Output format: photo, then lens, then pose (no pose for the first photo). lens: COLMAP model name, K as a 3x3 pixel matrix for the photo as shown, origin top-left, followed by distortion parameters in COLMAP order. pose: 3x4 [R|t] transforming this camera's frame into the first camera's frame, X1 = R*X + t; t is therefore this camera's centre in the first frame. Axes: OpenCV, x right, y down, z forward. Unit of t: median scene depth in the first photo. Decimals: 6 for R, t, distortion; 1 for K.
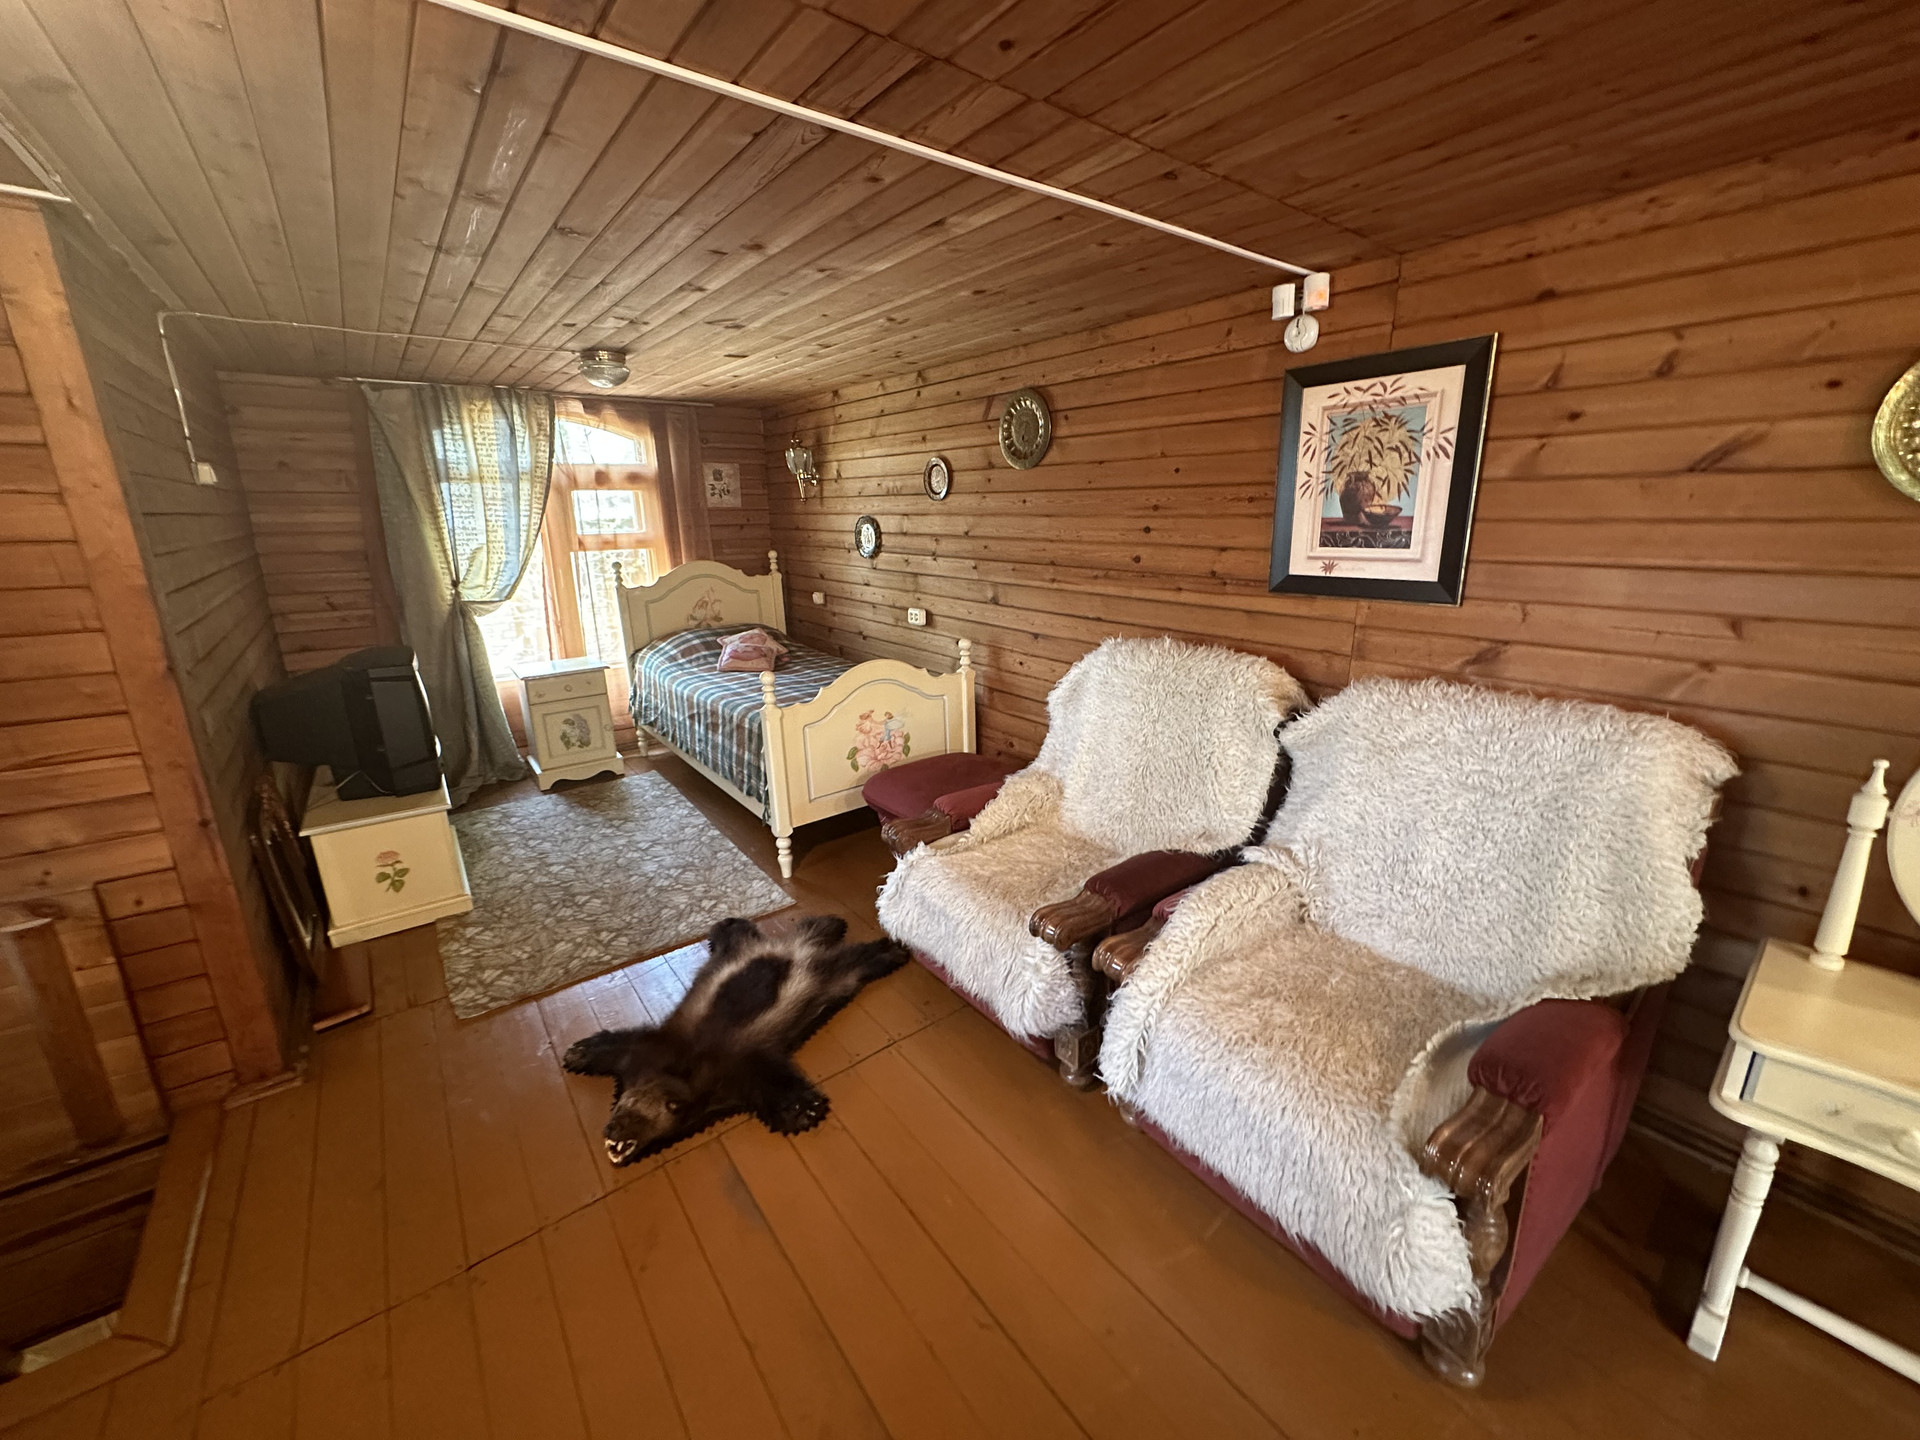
lens RADIAL K [[768.3, 0, 960.0], [0, 768.3, 720.0], [0, 0, 1]] dist [-0.000653, 0.000486]
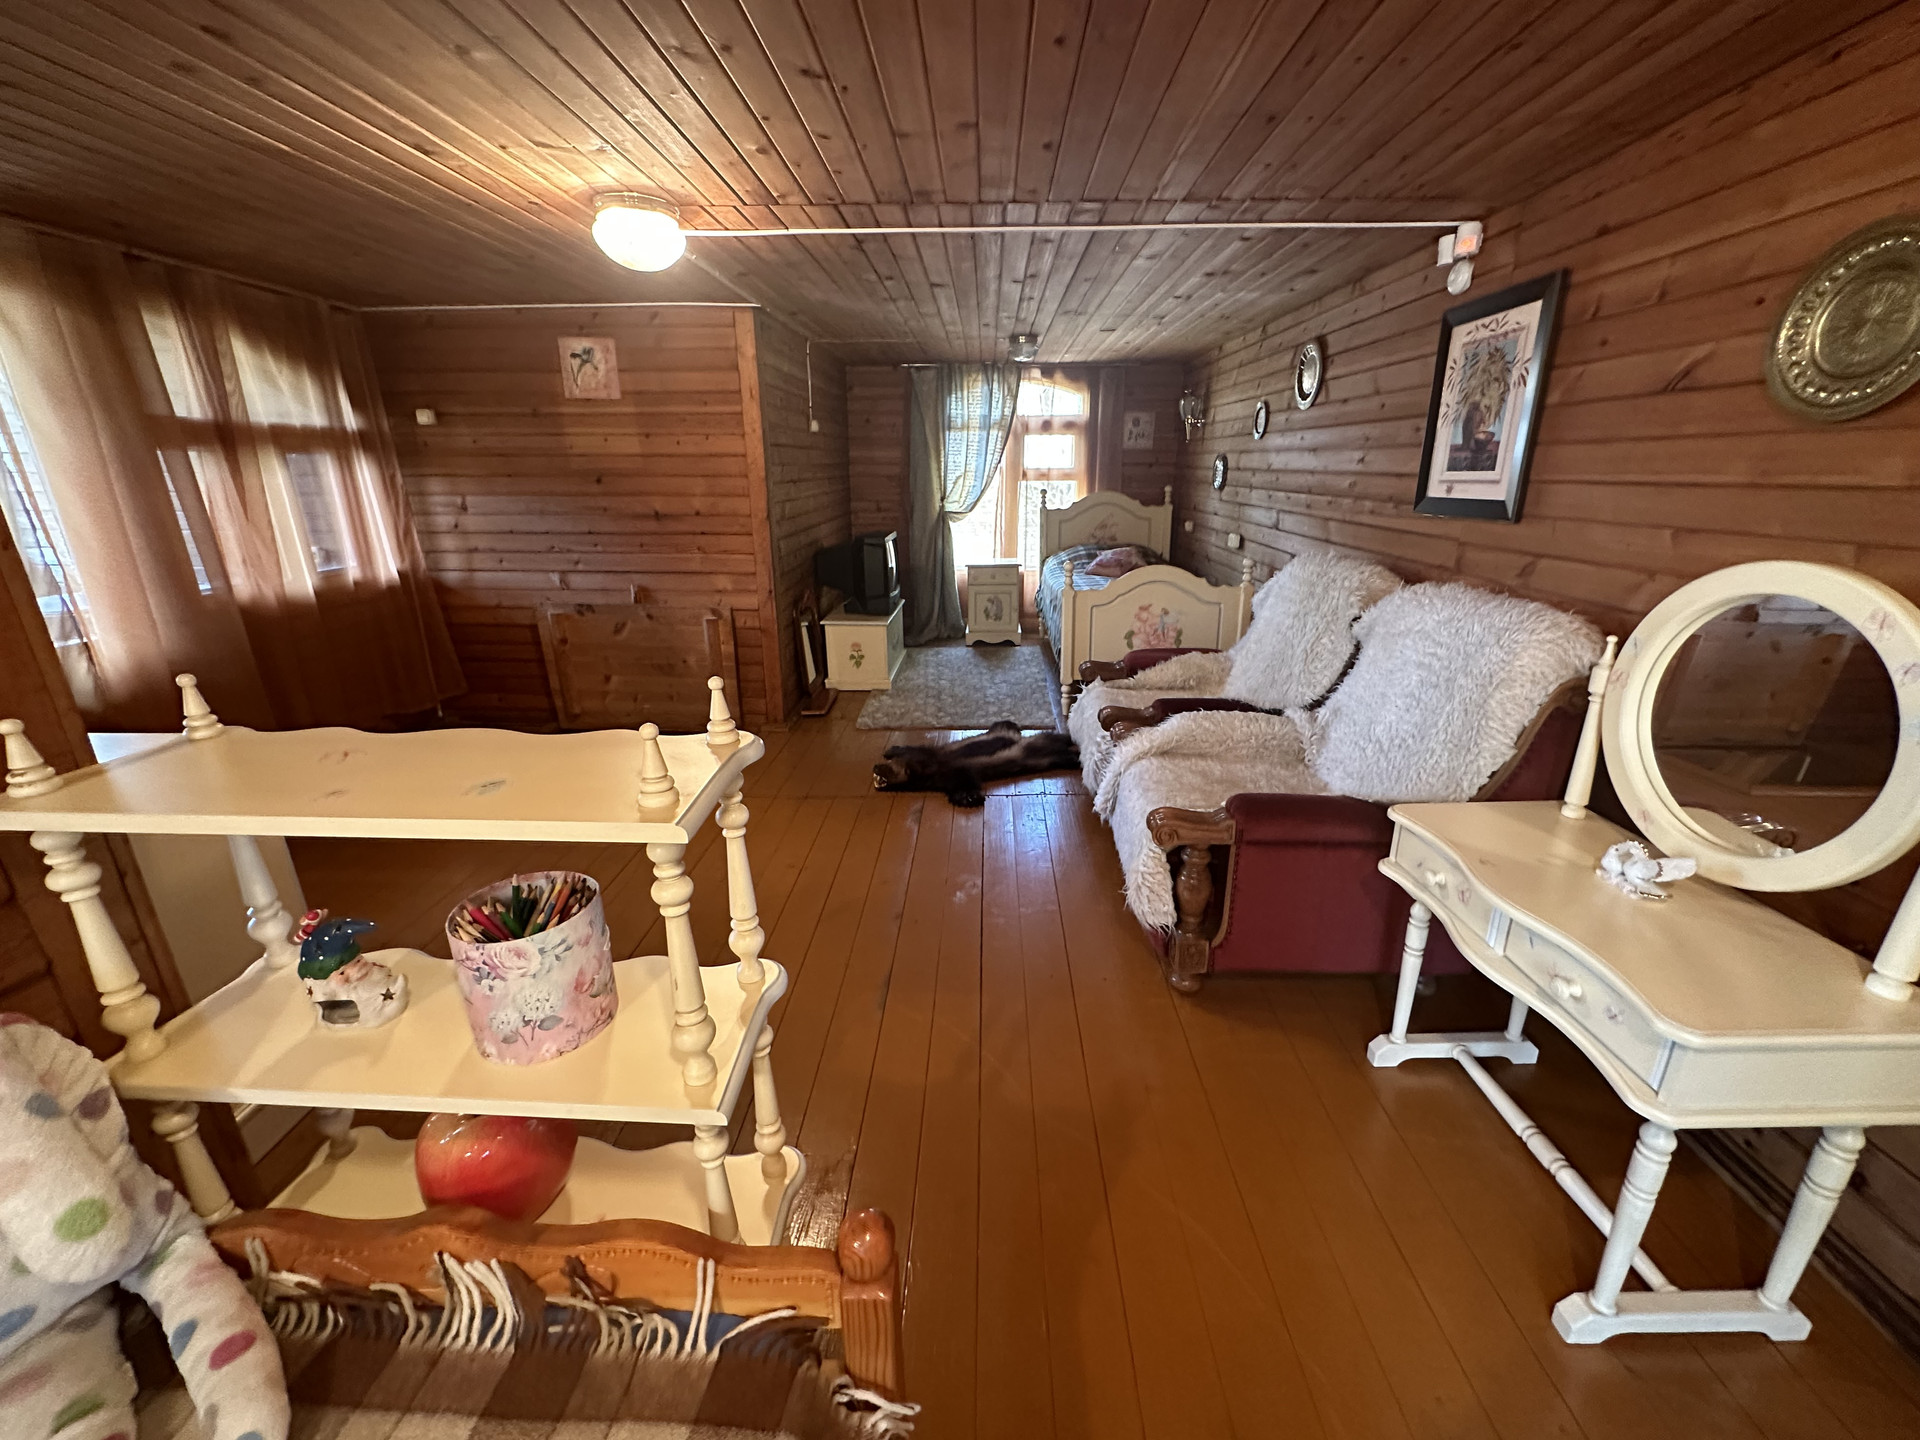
lens RADIAL K [[768.3, 0, 960.0], [0, 768.3, 720.0], [0, 0, 1]] dist [-0.000653, 0.000486]
pose [[0.775134, 0.207944, -0.596596, 0.414445], [-0.173788, 0.978034, 0.115099, 0.077997], [0.607425, 0.014464, 0.794245, -0.199493]]
